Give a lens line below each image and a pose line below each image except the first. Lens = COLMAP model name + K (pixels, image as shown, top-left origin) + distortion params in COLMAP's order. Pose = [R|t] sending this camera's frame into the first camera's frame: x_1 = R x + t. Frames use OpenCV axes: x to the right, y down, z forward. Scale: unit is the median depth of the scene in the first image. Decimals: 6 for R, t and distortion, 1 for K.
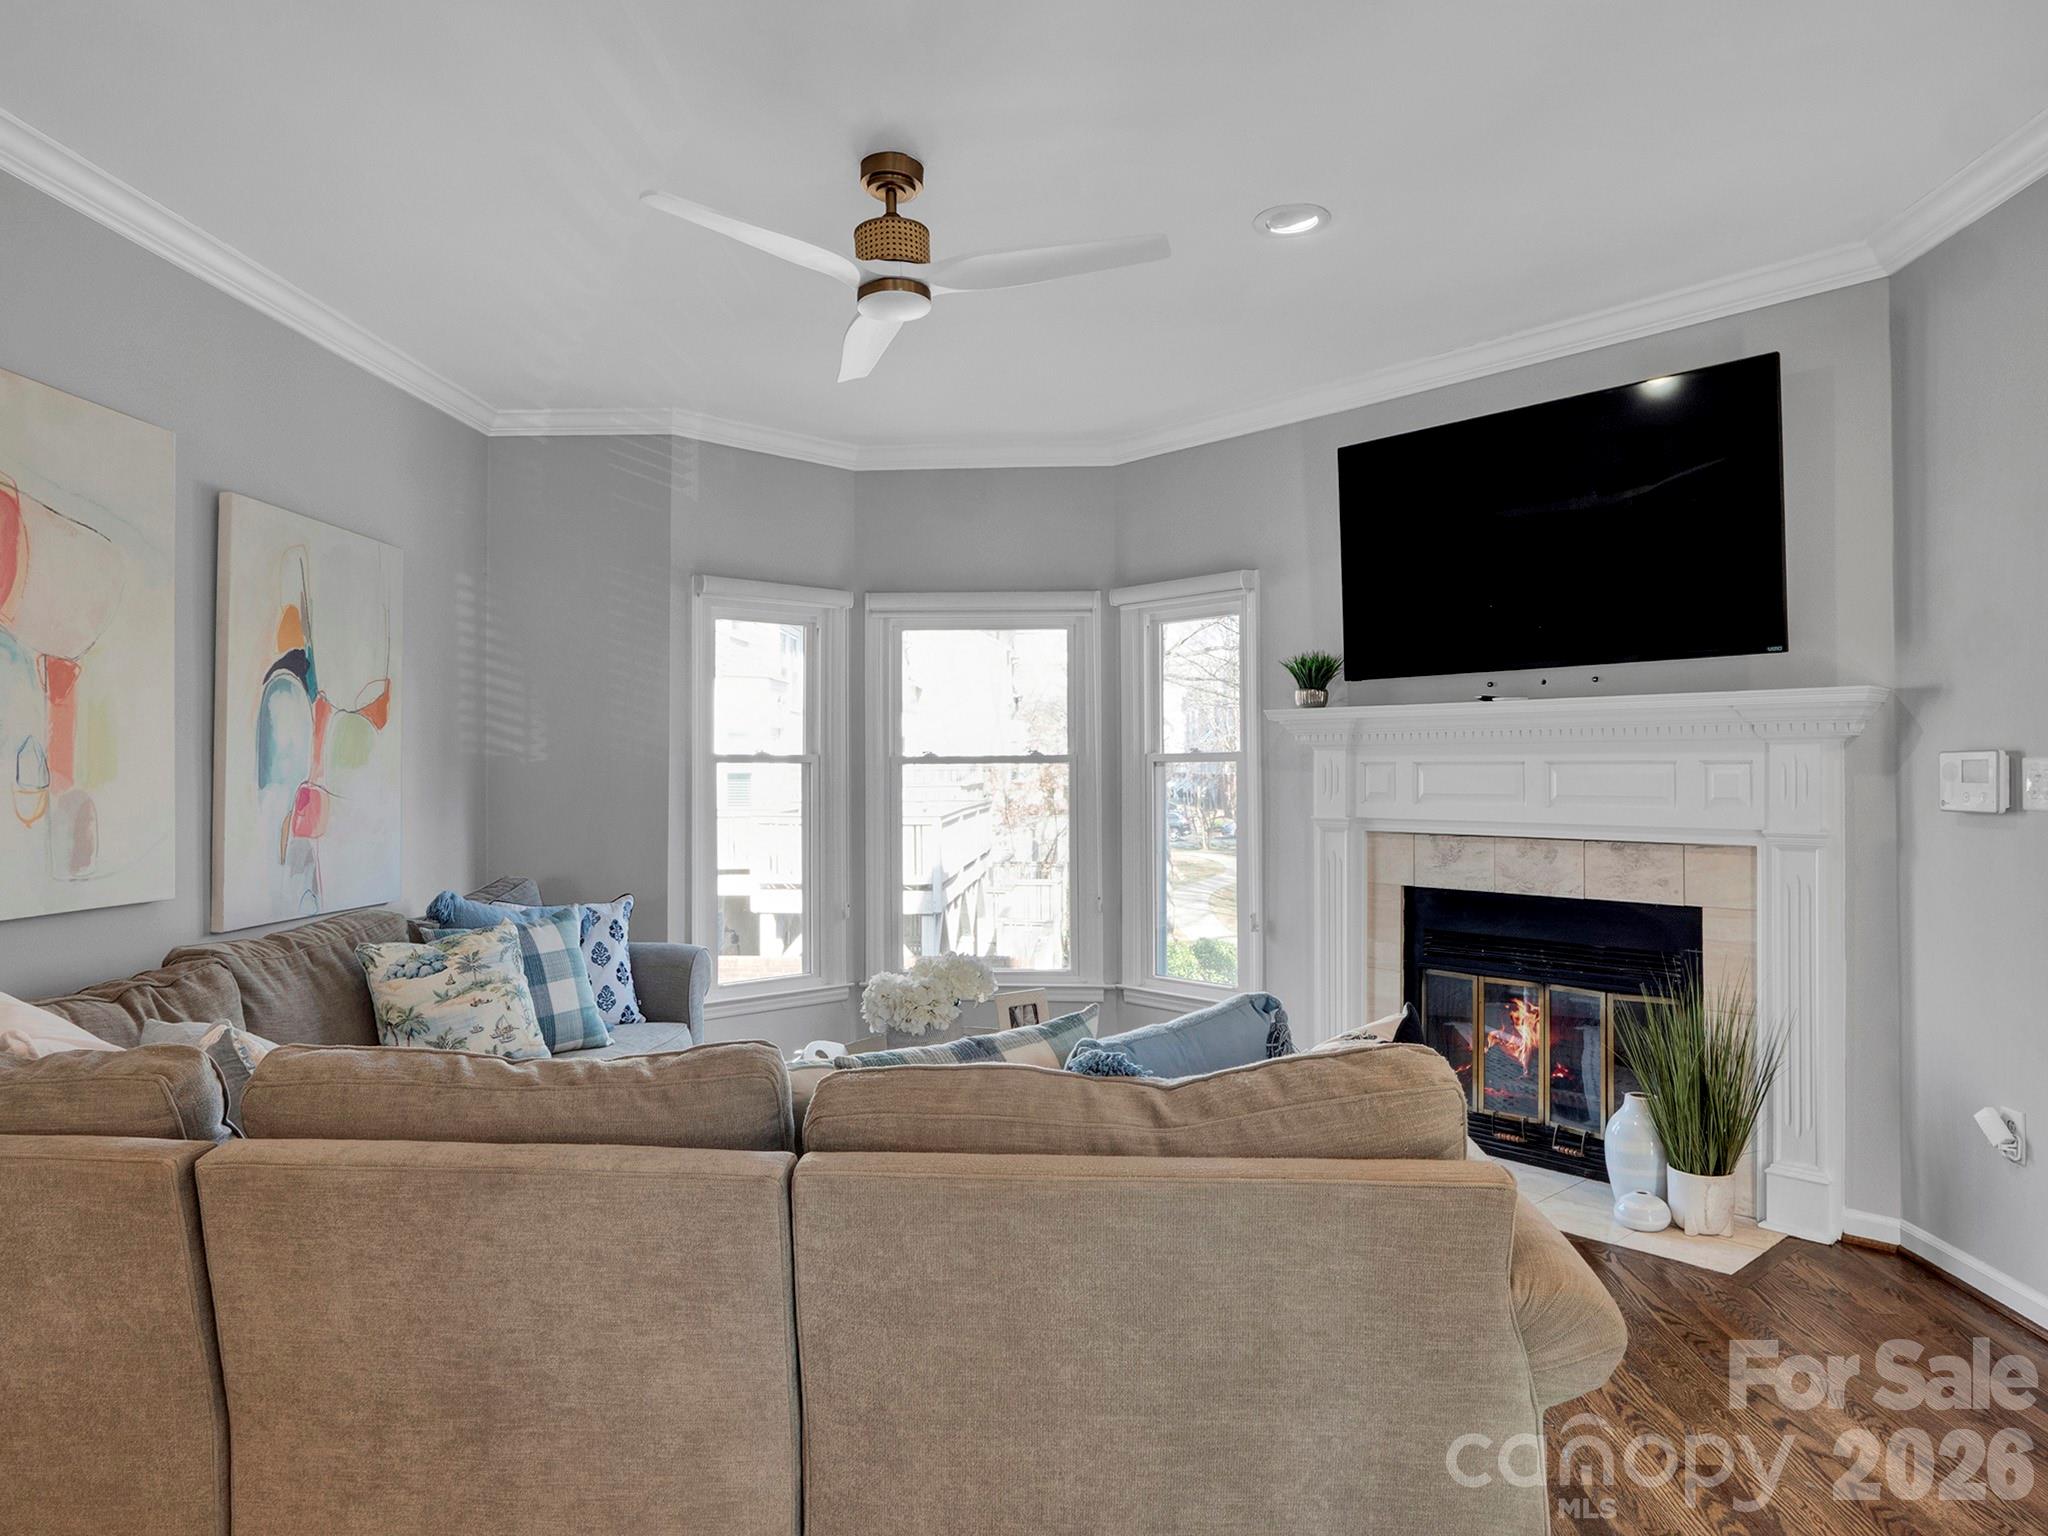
lens RADIAL K [[1280.6, 0, 1020.0], [0, 1280.6, 759.3], [0, 0, 1]] dist [-0.006463, -0.007169]
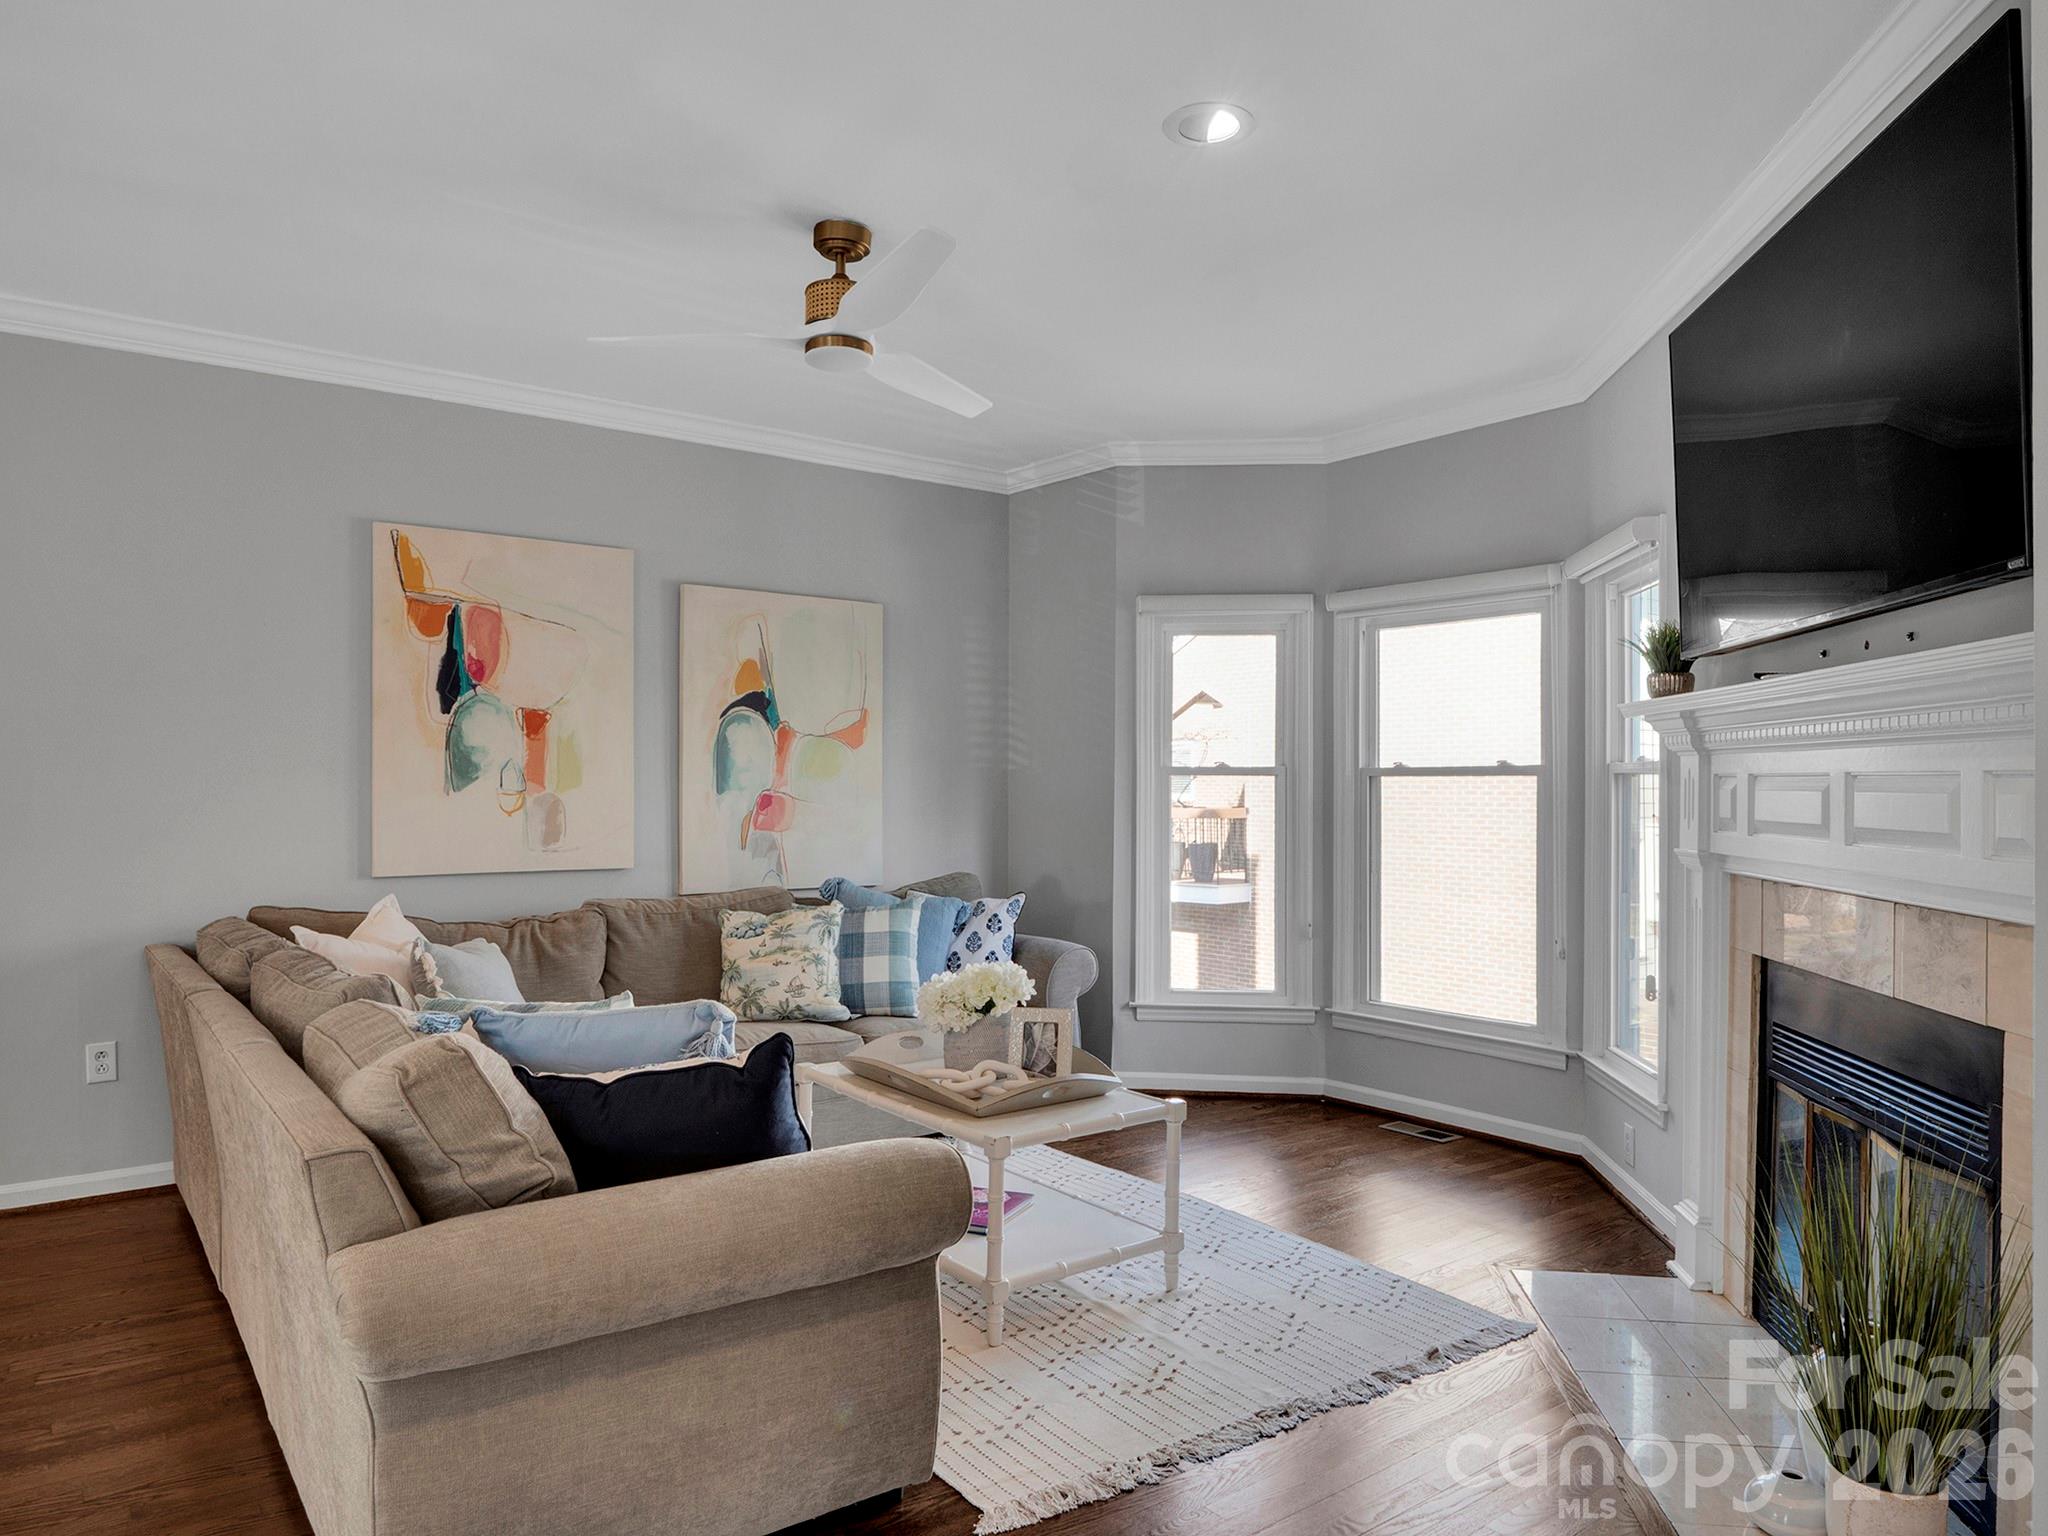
lens RADIAL K [[1330.5, 0, 1025.9], [0, 1330.5, 779.0], [0, 0, 1]] dist [-0.007495, -0.001877]
pose [[0.666908, 0.003207, -0.745133, 0.659913], [0.003005, 0.999971, 0.006993, -0.002361], [0.745134, -0.006903, 0.666879, 0.267621]]
